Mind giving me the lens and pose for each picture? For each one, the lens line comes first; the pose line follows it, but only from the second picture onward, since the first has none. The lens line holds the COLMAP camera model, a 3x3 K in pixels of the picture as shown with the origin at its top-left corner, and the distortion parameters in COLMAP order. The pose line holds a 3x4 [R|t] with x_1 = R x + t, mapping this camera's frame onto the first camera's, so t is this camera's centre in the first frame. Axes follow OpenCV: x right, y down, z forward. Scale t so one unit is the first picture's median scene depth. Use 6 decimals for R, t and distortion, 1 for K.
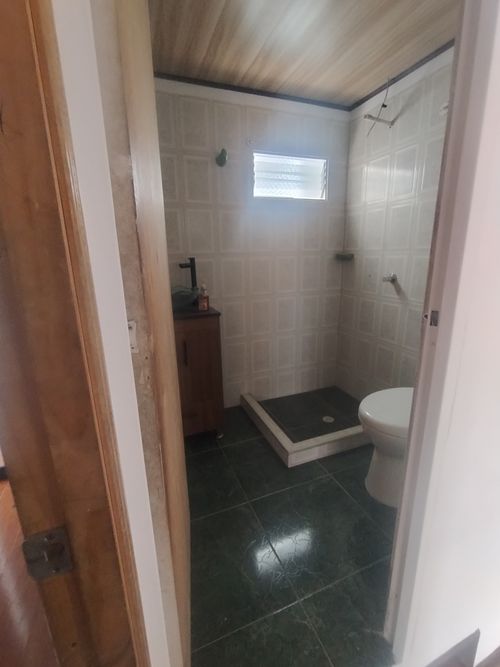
lens RADIAL K [[305.3, 0, 250.0], [0, 305.3, 333.5], [0, 0, 1]] dist [-0.003162, -0.000202]
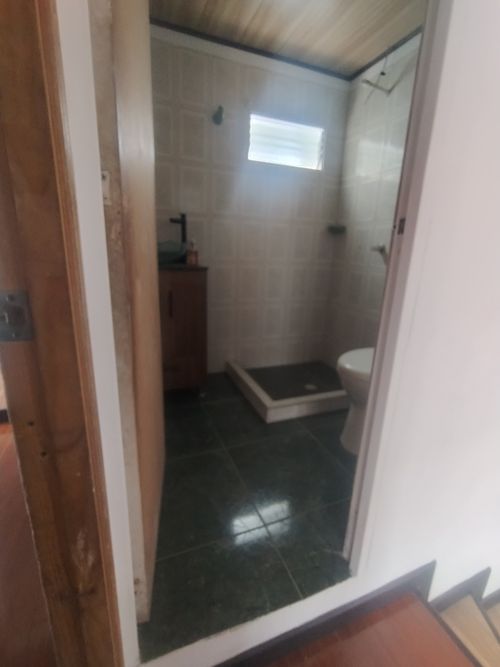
lens RADIAL K [[309.7, 0, 250.0], [0, 309.7, 333.5], [0, 0, 1]] dist [-0.001206, 0.000014]
pose [[0.998318, 0.054827, 0.018823, 0.031909], [-0.055026, 0.998433, 0.010198, 0.126084], [-0.018234, -0.011217, 0.999771, -0.022244]]
